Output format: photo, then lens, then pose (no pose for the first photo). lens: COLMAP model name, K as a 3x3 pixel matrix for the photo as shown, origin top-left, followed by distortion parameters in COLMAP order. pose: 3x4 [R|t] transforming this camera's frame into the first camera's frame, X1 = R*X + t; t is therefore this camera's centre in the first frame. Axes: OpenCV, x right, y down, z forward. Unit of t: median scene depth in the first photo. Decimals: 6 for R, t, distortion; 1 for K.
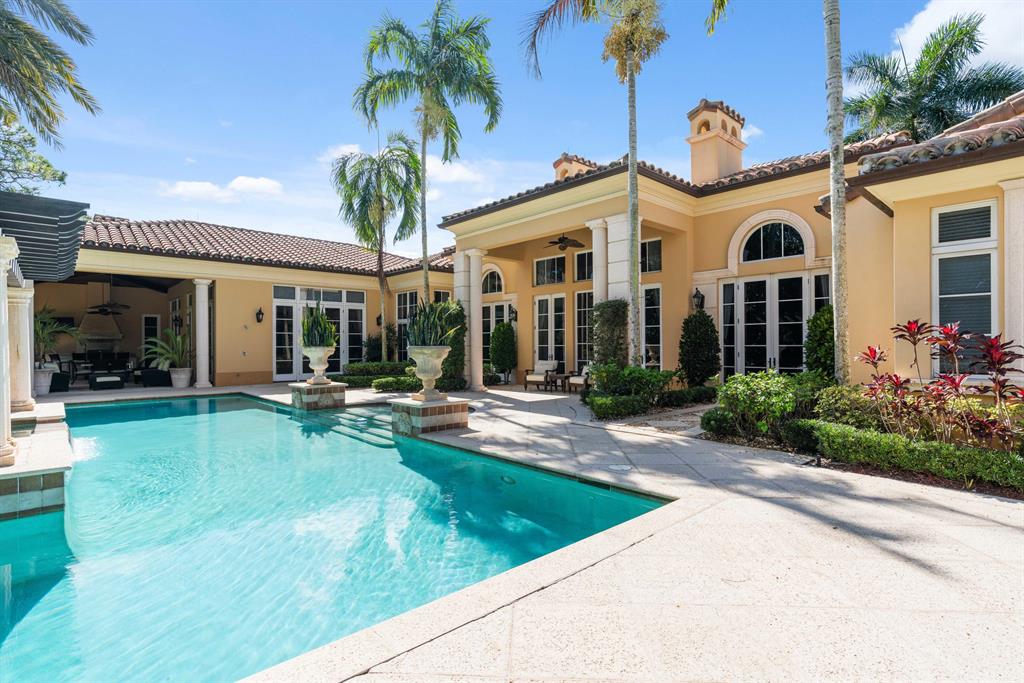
lens RADIAL K [[499.6, 0, 512.0], [0, 499.6, 341.5], [0, 0, 1]] dist [-0.002493, 0.000332]
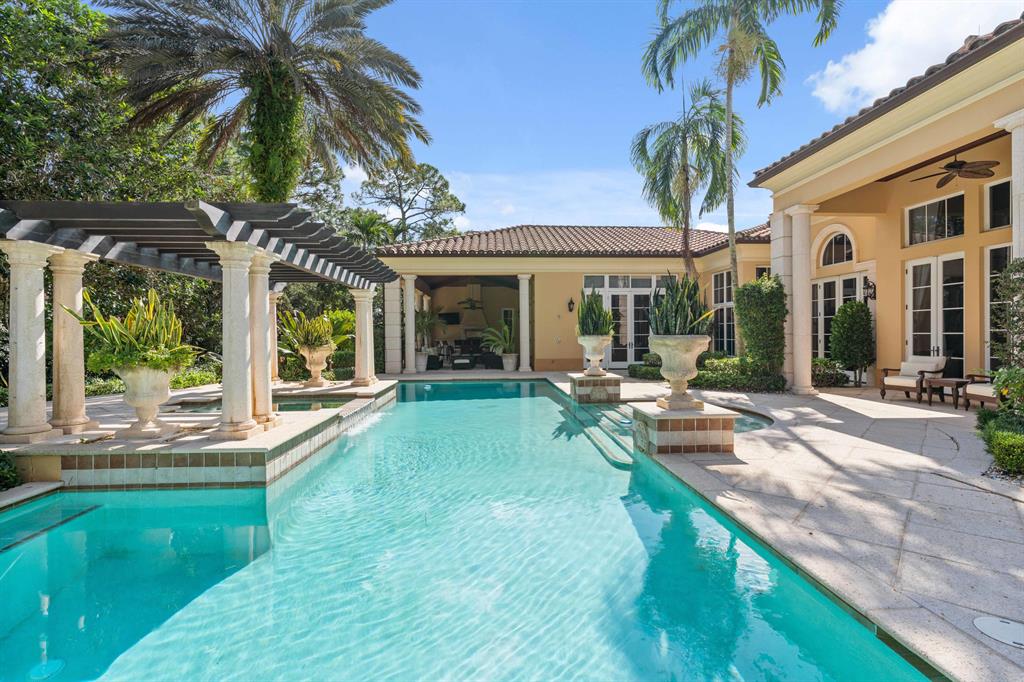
lens RADIAL K [[485.0, 0, 512.4], [0, 485.0, 334.7], [0, 0, 1]] dist [-0.008085, 0.000570]
pose [[0.771136, -0.000402, -0.636670, 0.052833], [0.007469, 0.999937, 0.008415, 0.000370], [0.636626, -0.011244, 0.771090, 0.152448]]
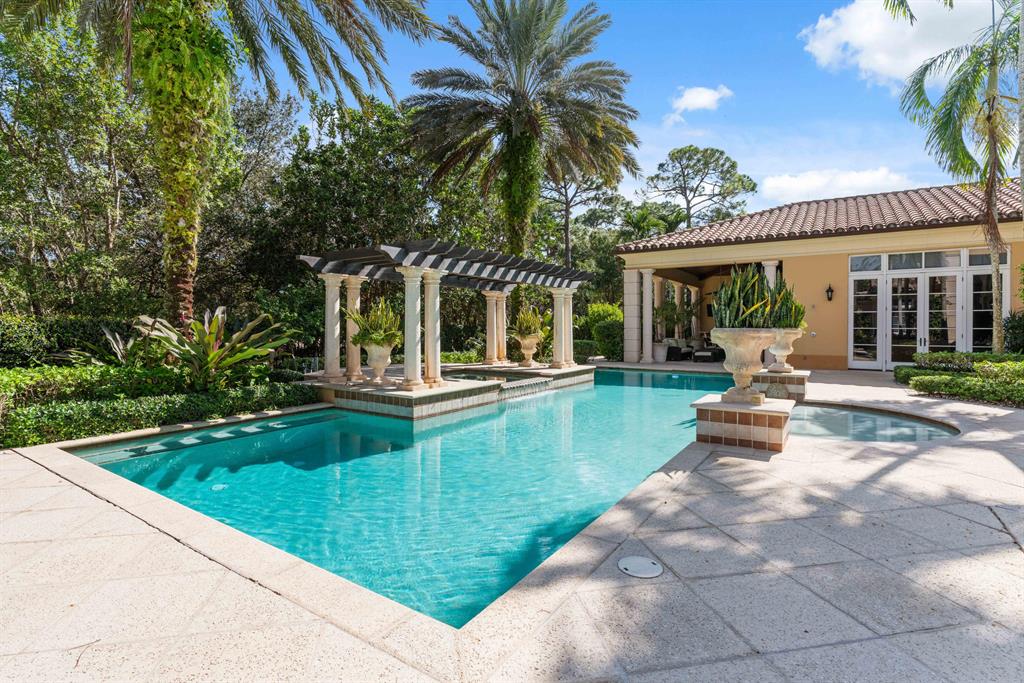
lens RADIAL K [[492.8, 0, 511.4], [0, 492.8, 328.2], [0, 0, 1]] dist [-0.010554, 0.000115]
pose [[0.240282, 0.008771, -0.970663, 0.235396], [0.002990, 0.999948, 0.009776, 0.000507], [0.970699, -0.005251, 0.240243, 0.262365]]
